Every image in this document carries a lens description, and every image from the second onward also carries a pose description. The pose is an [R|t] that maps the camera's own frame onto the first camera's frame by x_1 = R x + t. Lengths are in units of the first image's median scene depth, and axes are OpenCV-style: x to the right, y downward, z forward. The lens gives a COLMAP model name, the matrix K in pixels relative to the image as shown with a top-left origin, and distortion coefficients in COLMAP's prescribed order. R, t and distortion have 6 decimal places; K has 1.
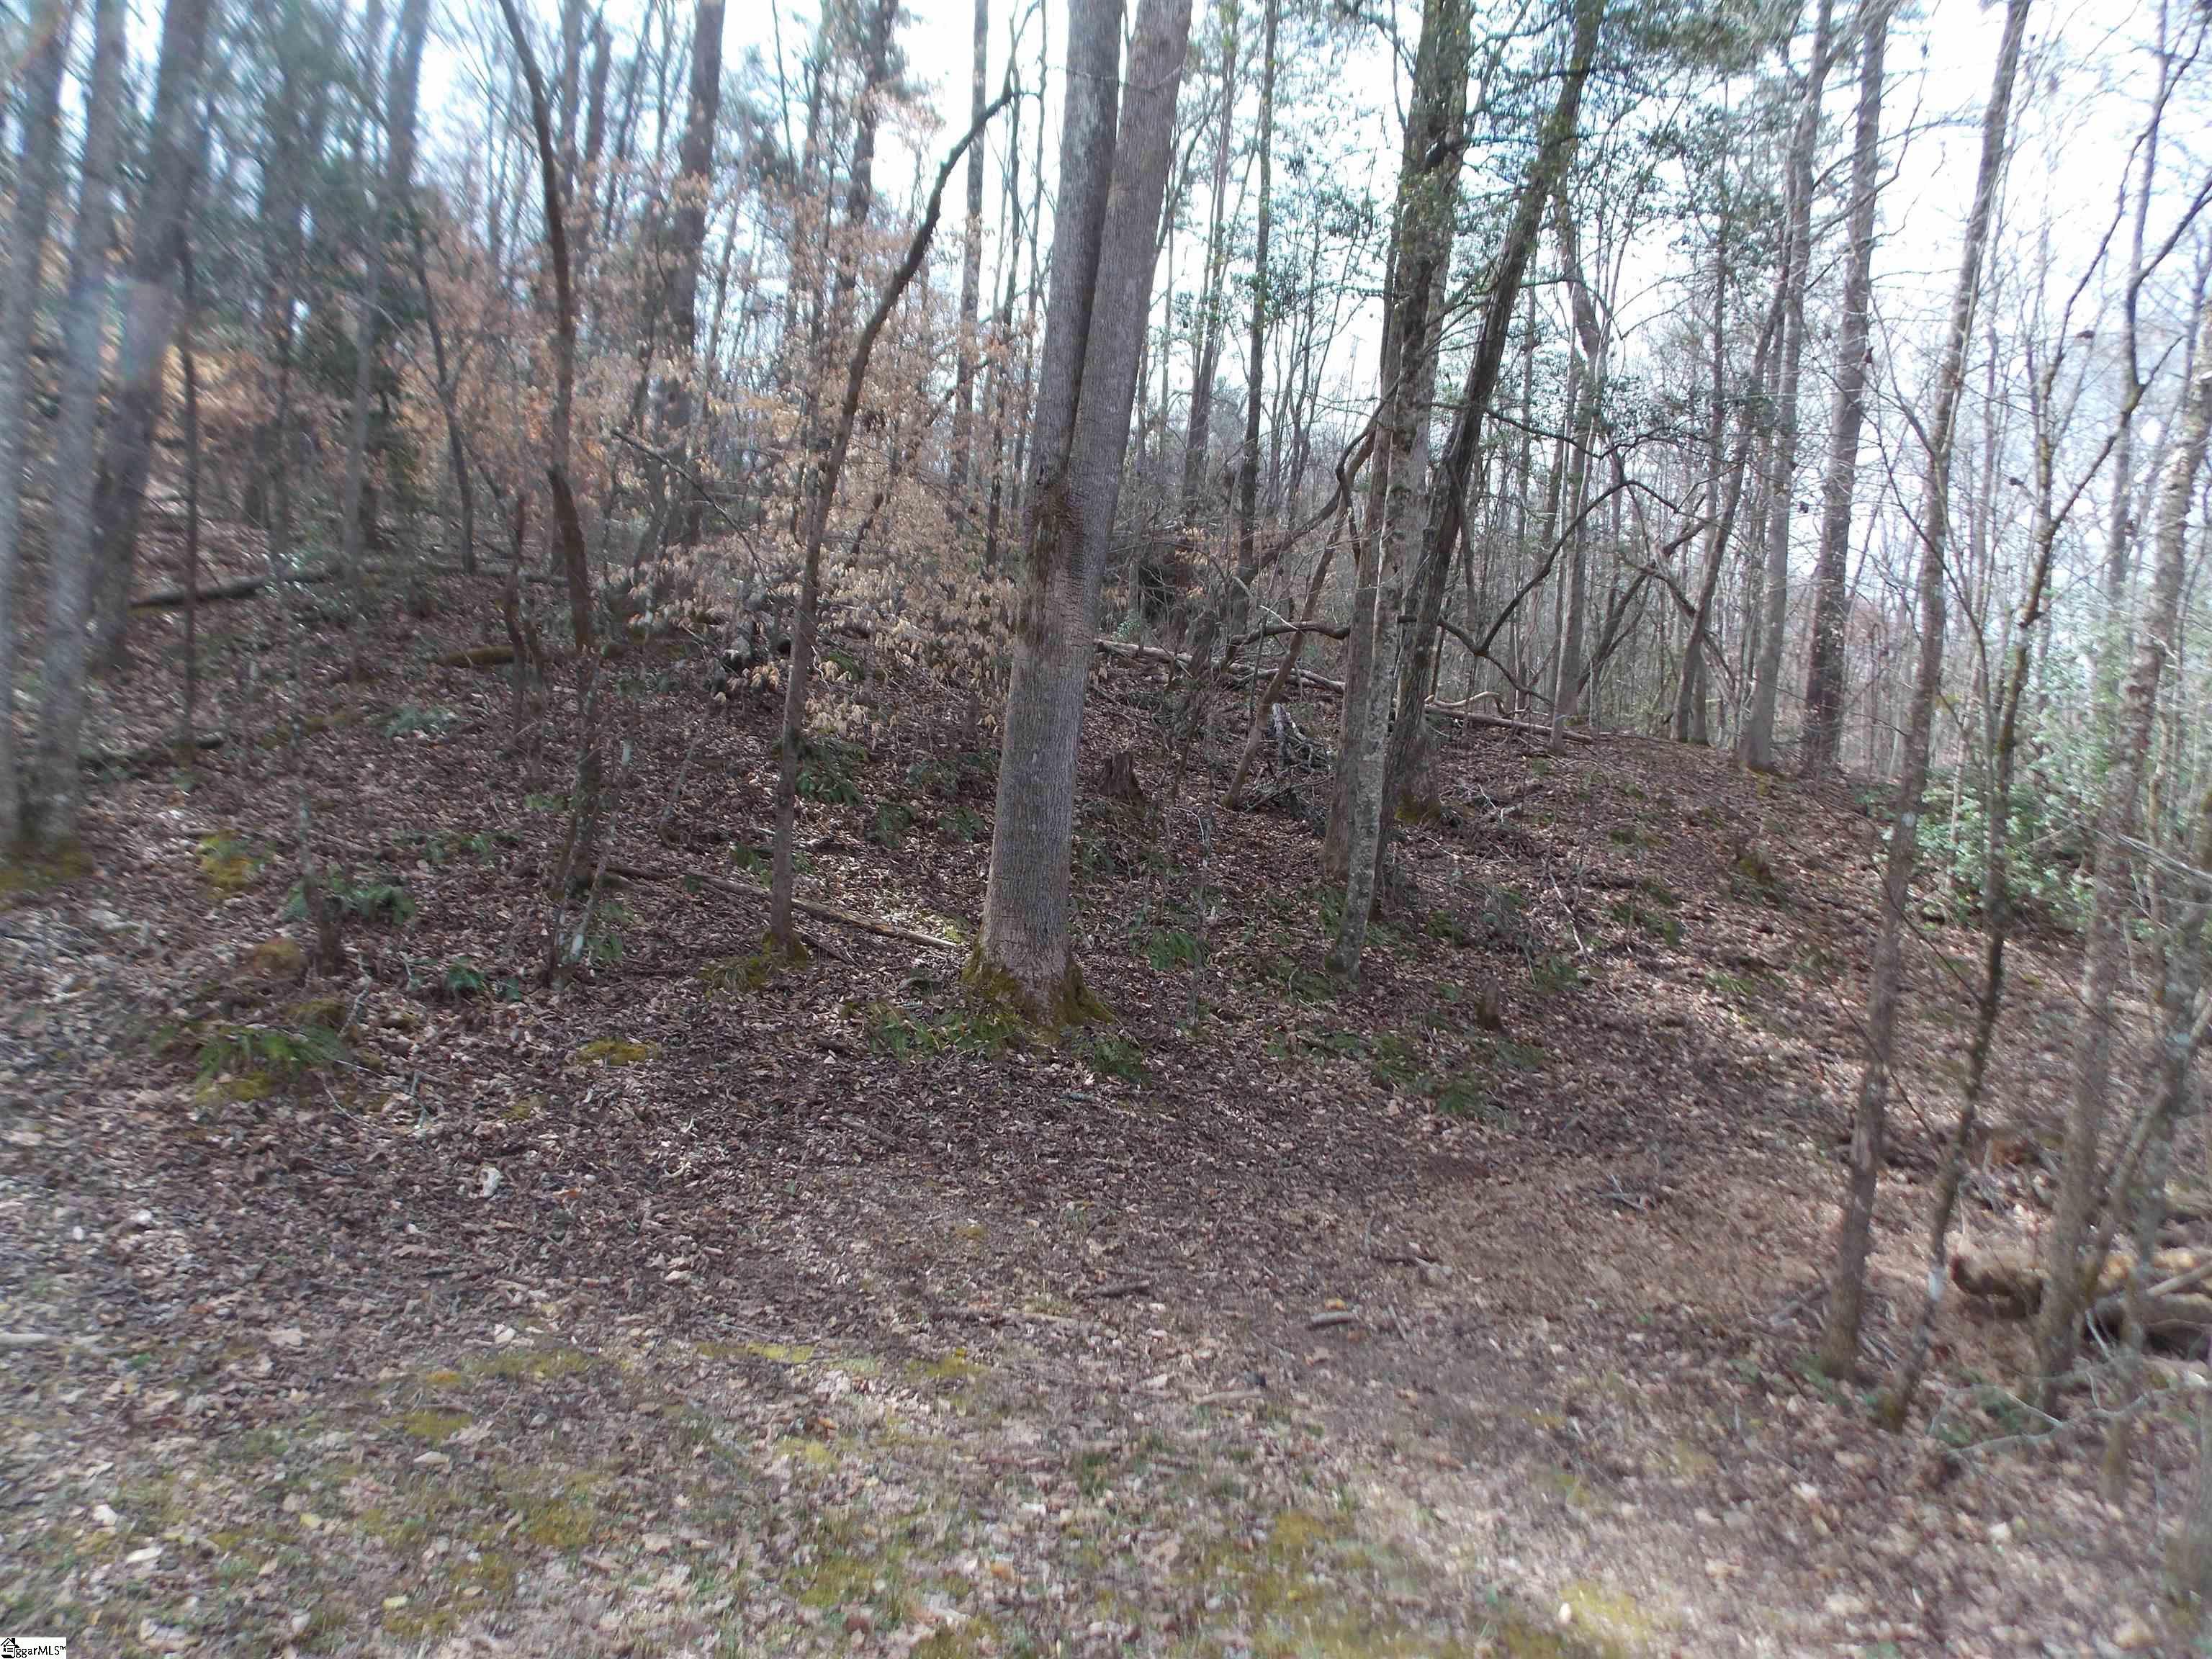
lens RADIAL K [[1453.1, 0, 1111.0], [0, 1453.1, 830.5], [0, 0, 1]] dist [0.009047, -0.009225]
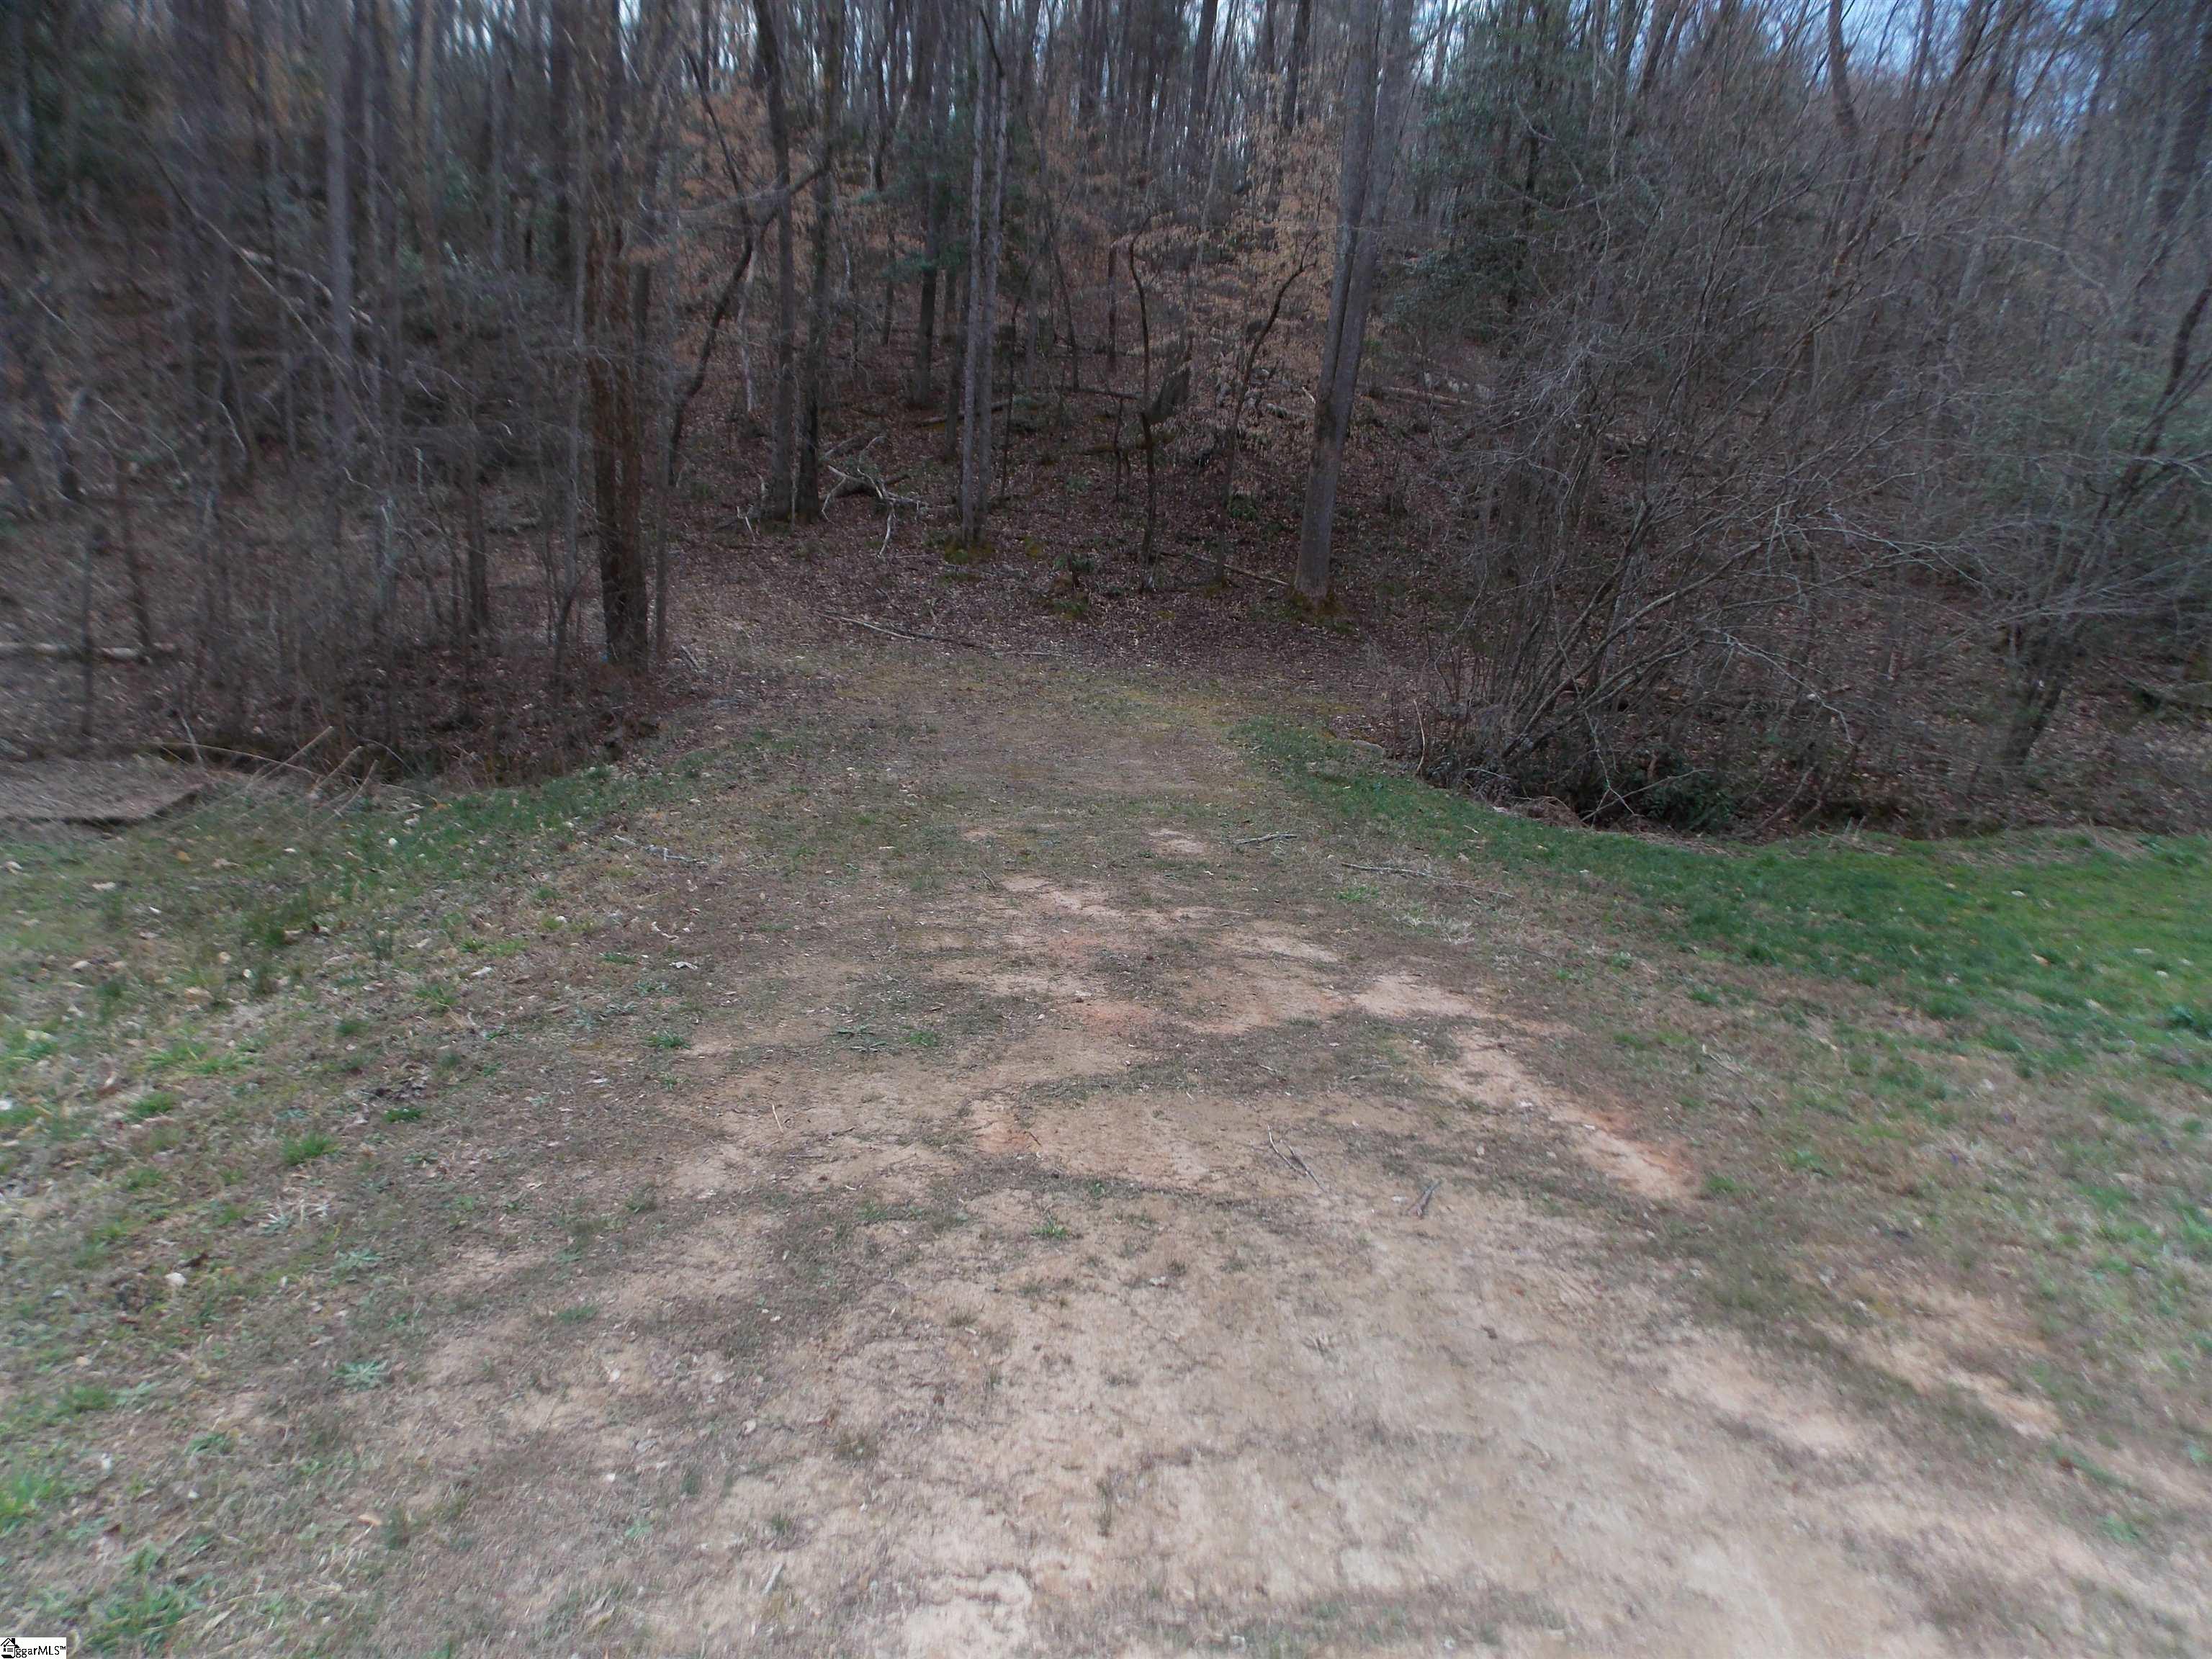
lens RADIAL K [[1453.1, 0, 1108.4], [0, 1453.1, 832.4], [0, 0, 1]] dist [0.009047, -0.009225]
pose [[0.947556, 0.070801, -0.311650, 0.469270], [0.002654, 0.973376, 0.229201, -0.091385], [0.319580, -0.218008, 0.922140, -1.721709]]
